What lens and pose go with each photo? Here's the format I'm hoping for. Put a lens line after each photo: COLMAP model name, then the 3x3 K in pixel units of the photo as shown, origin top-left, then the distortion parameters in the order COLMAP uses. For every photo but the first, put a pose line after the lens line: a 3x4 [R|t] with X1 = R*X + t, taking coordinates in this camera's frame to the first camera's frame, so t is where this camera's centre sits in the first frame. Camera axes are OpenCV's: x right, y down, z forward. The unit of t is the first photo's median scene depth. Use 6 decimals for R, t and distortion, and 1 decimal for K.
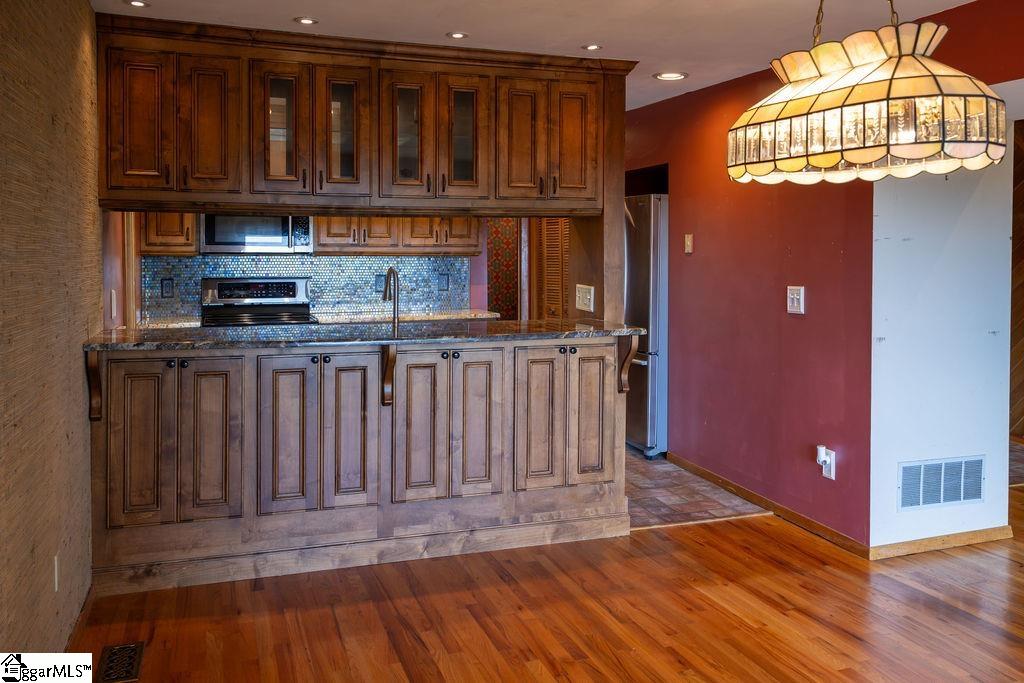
lens RADIAL K [[818.8, 0, 510.7], [0, 818.8, 259.5], [0, 0, 1]] dist [-0.002542, 0.005047]
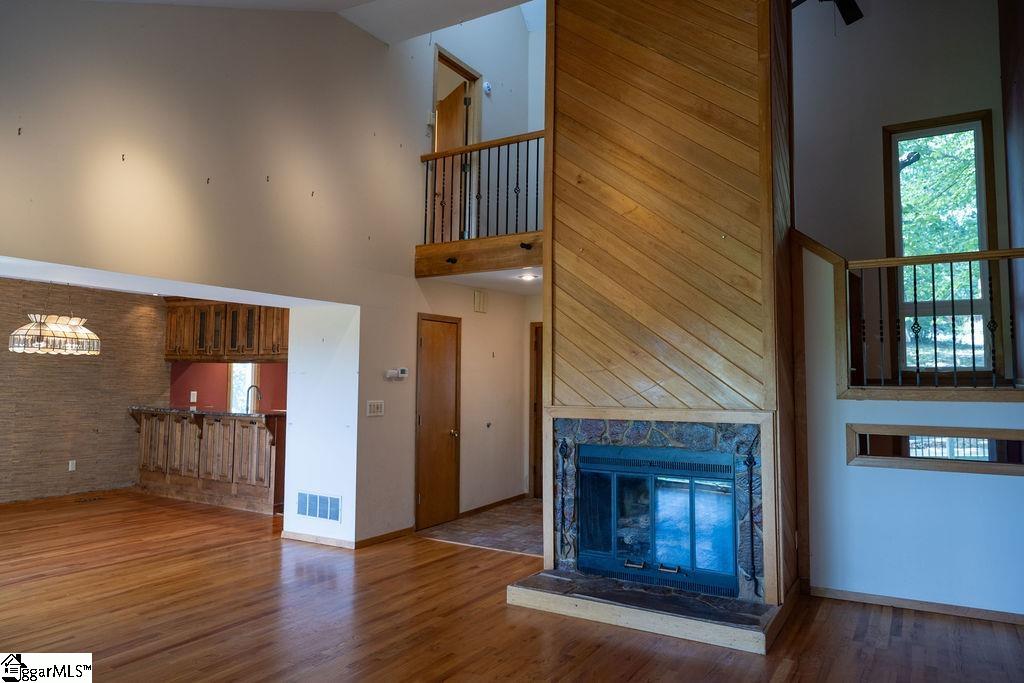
lens RADIAL K [[723.2, 0, 529.0], [0, 723.2, 326.7], [0, 0, 1]] dist [-0.001178, -0.002025]
pose [[0.644295, -0.048633, -0.763229, 2.076917], [-0.020714, 0.996500, -0.080983, -0.006367], [0.764497, 0.067987, 0.641032, 0.298582]]
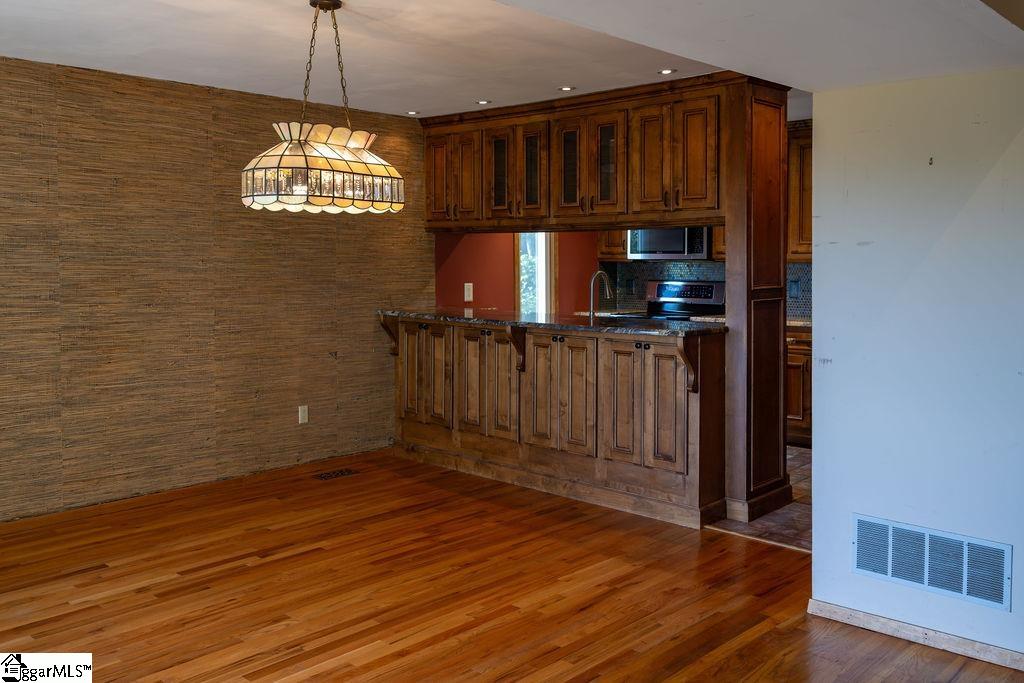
lens RADIAL K [[894.0, 0, 513.0], [0, 894.0, 276.3], [0, 0, 1]] dist [-0.008195, 0.000142]
pose [[0.469275, 0.015716, -0.882912, 1.078149], [-0.007019, 0.999876, 0.014067, -0.001399], [0.883024, -0.000404, 0.469327, 0.265783]]
